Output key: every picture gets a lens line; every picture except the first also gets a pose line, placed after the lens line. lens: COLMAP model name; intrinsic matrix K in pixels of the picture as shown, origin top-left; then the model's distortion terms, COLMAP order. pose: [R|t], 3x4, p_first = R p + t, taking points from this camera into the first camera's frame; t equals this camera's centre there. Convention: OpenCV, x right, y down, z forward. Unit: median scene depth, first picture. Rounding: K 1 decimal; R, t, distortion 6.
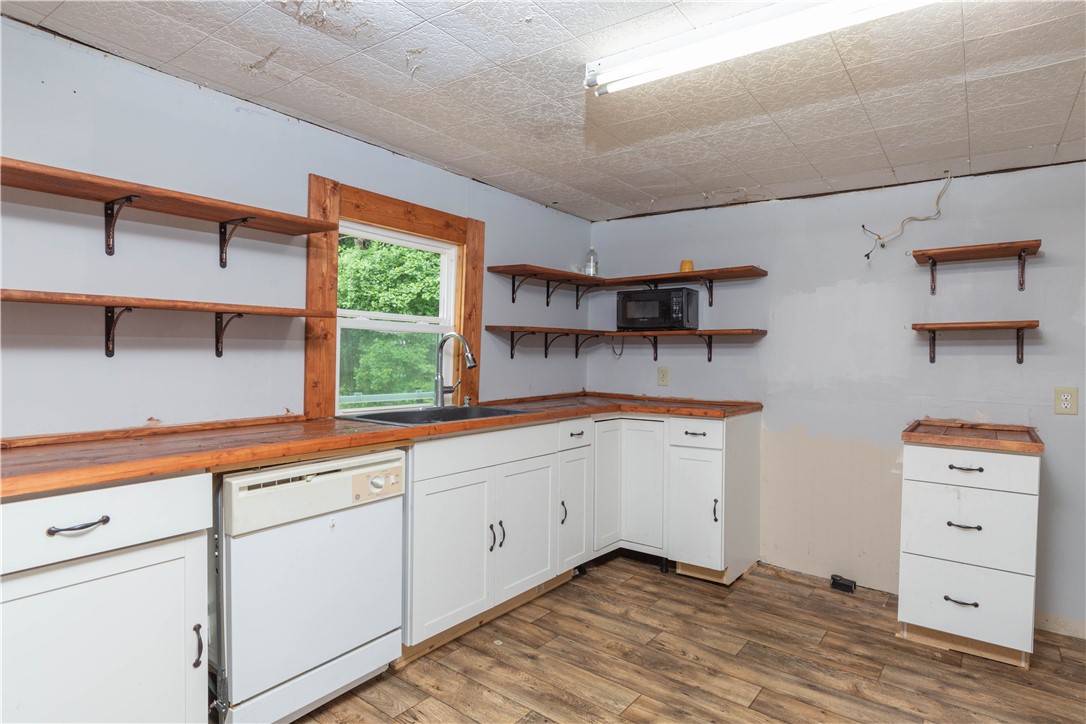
lens RADIAL K [[613.3, 0, 543.0], [0, 613.3, 362.0], [0, 0, 1]] dist [0.002963, 0.000075]
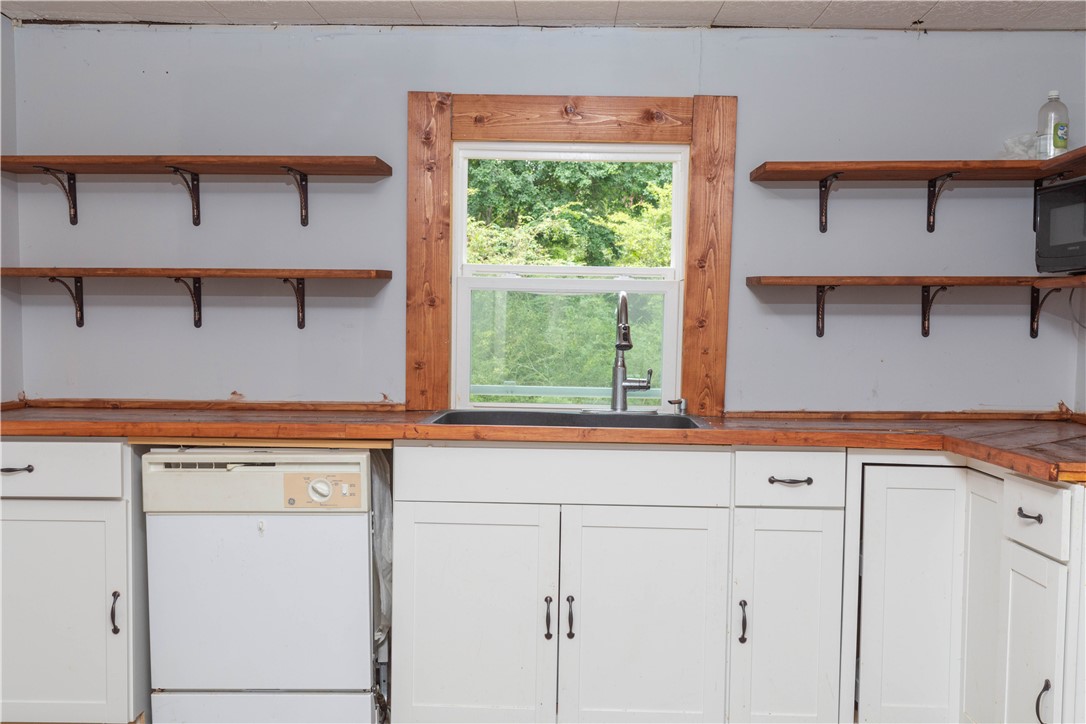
lens RADIAL K [[1054.1, 0, 543.0], [0, 1054.1, 362.0], [0, 0, 1]] dist [-0.001970, -0.000180]
pose [[0.557130, 0.024451, -0.830065, 0.796014], [-0.016772, 0.999694, 0.018191, 0.005495], [0.830256, 0.003787, 0.557370, 0.392041]]
